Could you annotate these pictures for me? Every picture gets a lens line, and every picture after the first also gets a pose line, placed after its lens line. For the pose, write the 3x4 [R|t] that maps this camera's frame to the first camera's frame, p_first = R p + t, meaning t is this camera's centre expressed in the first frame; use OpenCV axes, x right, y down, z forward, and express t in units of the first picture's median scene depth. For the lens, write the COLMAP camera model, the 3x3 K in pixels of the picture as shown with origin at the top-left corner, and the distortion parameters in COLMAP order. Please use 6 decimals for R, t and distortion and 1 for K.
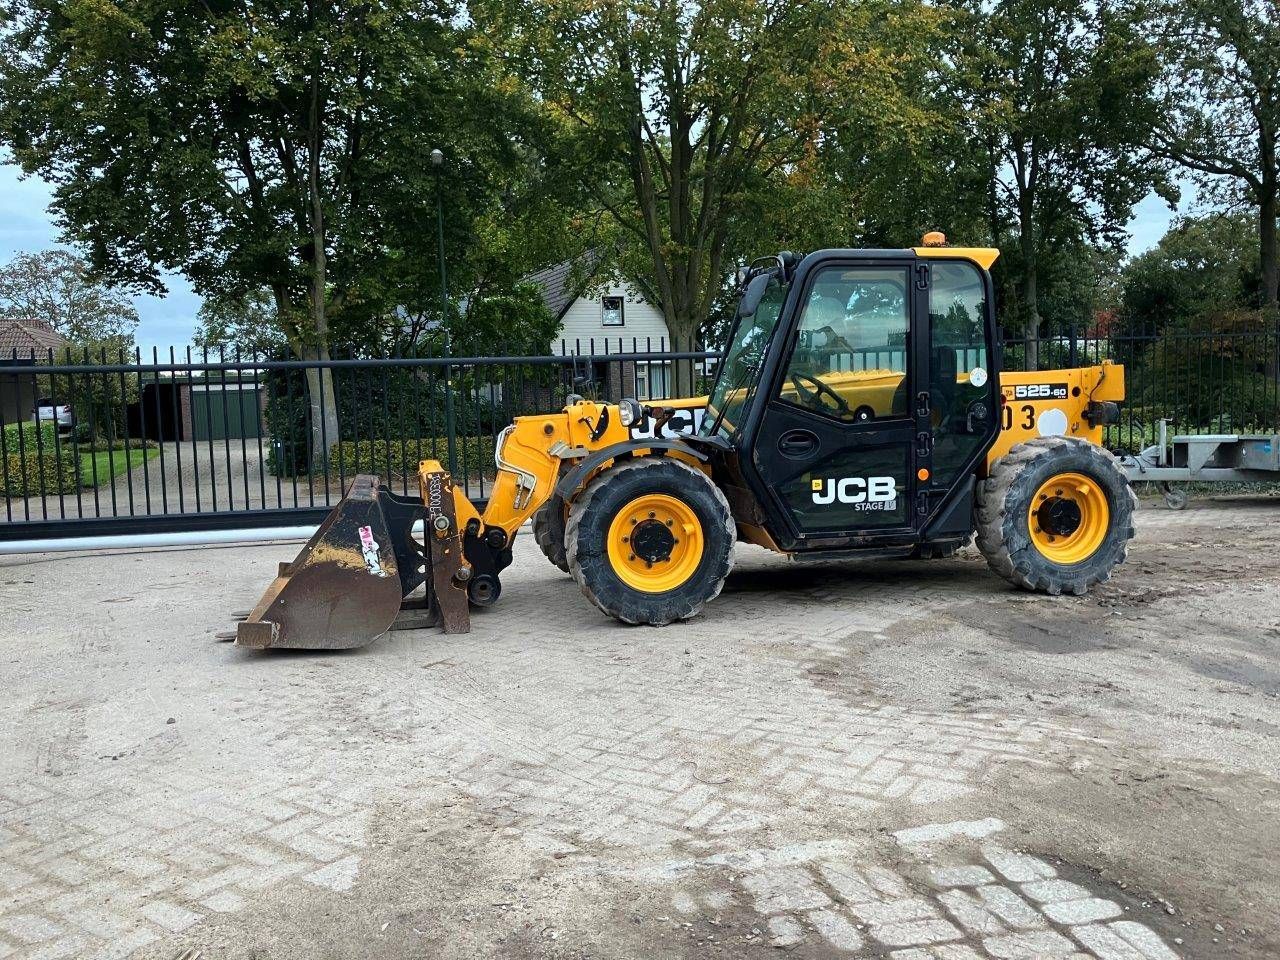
lens RADIAL K [[1011.9, 0, 634.0], [0, 1011.9, 483.5], [0, 0, 1]] dist [0.042680, -0.050247]
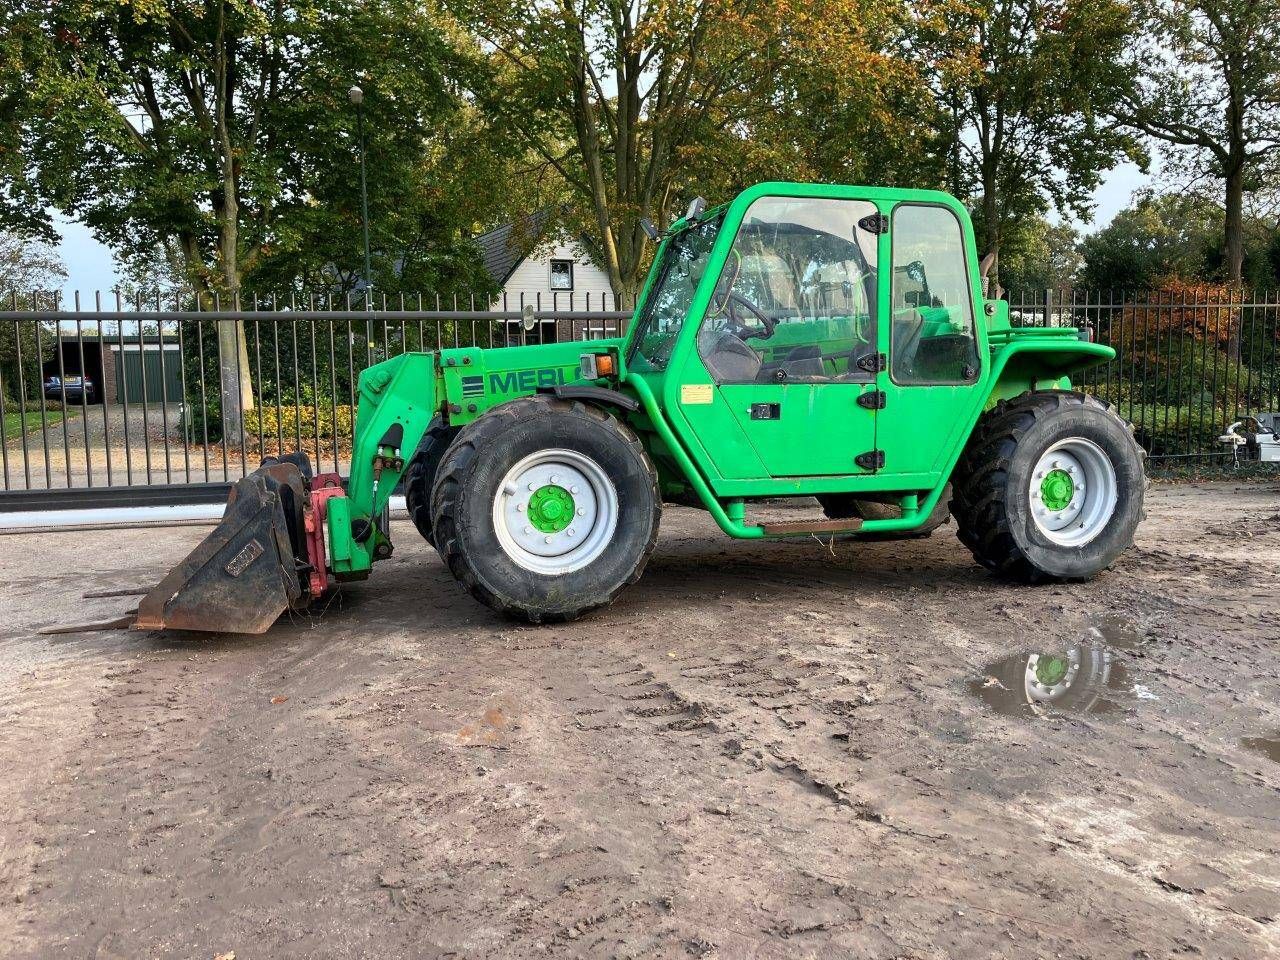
lens RADIAL K [[1016.3, 0, 630.6], [0, 1016.3, 482.2], [0, 0, 1]] dist [0.002796, 0.003132]
pose [[0.999065, 0.012690, 0.041323, 0.013234], [-0.013824, 0.999532, 0.027272, -0.002685], [-0.040957, -0.027817, 0.998774, 0.055372]]
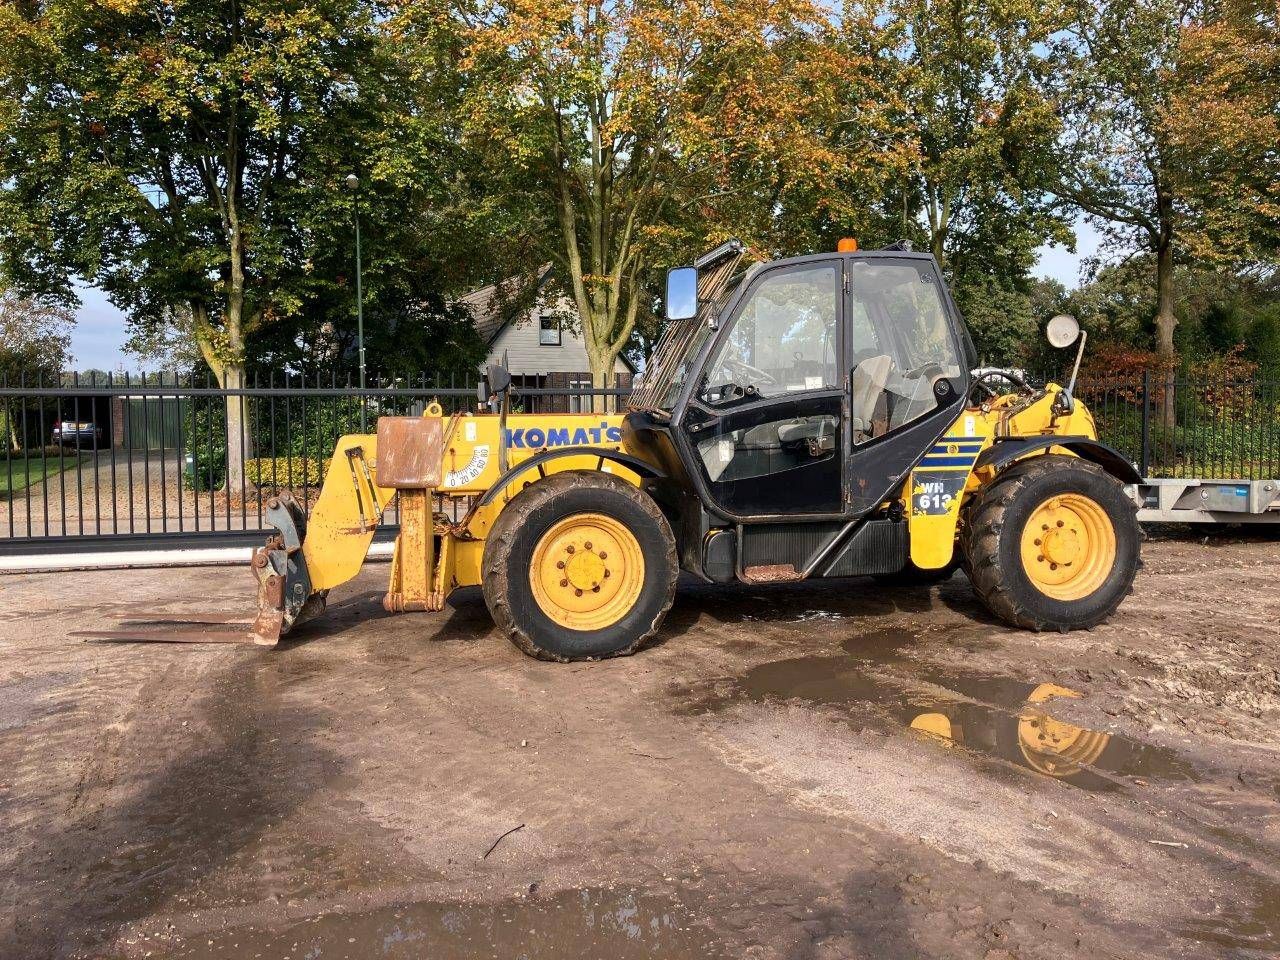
lens RADIAL K [[1016.5, 0, 640.0], [0, 1016.5, 480.0], [0, 0, 1]] dist [0.003113, 0.003306]
pose [[0.998511, 0.023137, 0.049405, 0.036836], [-0.022237, 0.999578, -0.018696, -0.008212], [-0.049816, 0.017570, 0.998604, -0.016389]]
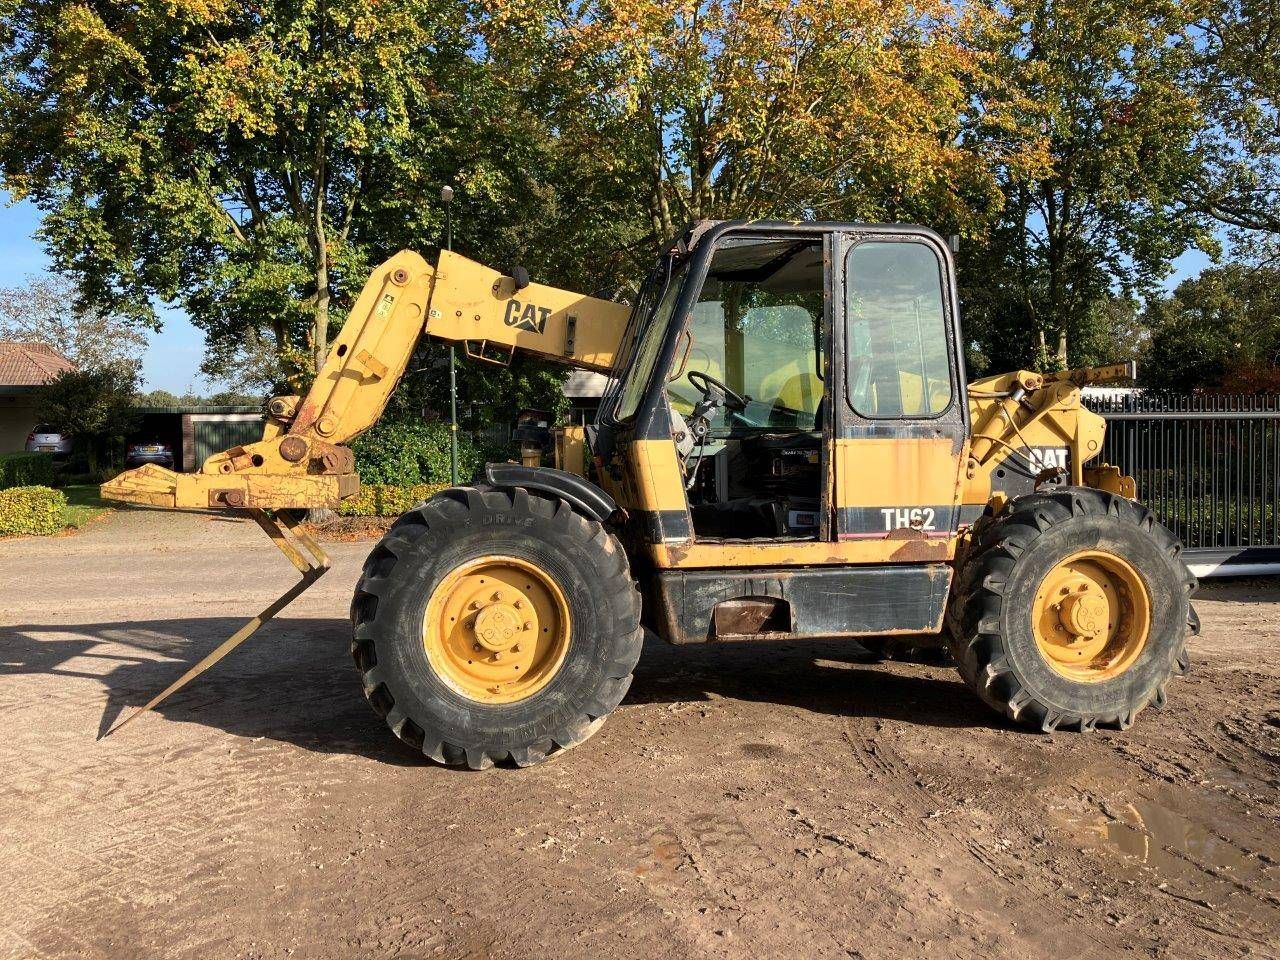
lens RADIAL K [[1011.9, 0, 634.0], [0, 1011.9, 483.5], [0, 0, 1]] dist [0.042680, -0.050247]
pose [[0.999620, 0.026819, -0.006450, -0.003705], [-0.027017, 0.999094, -0.032881, -0.016333], [0.005563, 0.033043, 0.999438, 0.041067]]
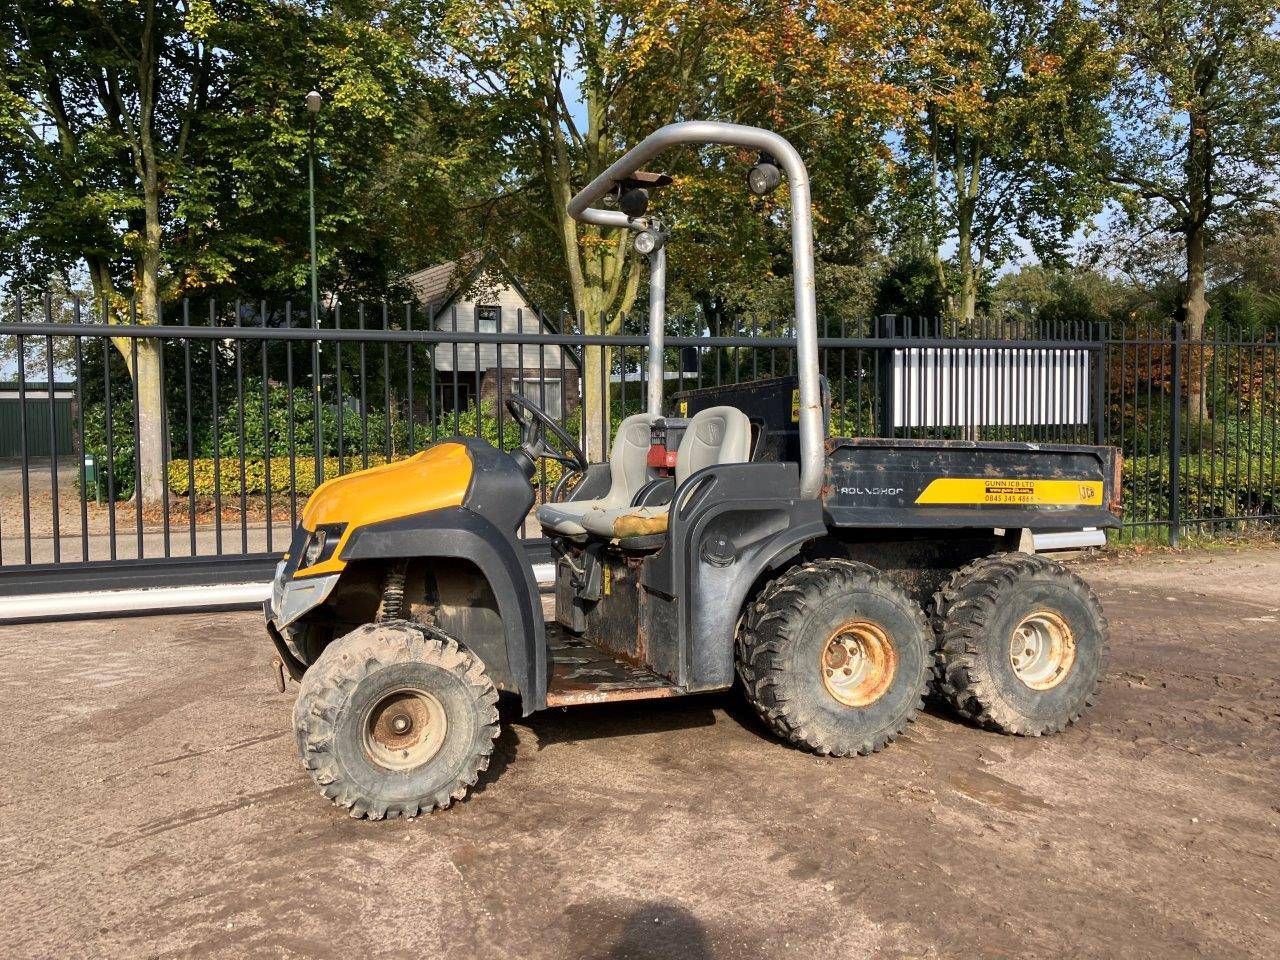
lens RADIAL K [[1040.0, 0, 640.0], [0, 1040.0, 480.0], [0, 0, 1]] dist [0.005289, 0.007115]
pose [[0.988899, 0.014851, 0.147846, -0.039468], [-0.010282, 0.999447, -0.031619, -0.002976], [-0.148234, 0.029748, 0.988505, 0.118230]]
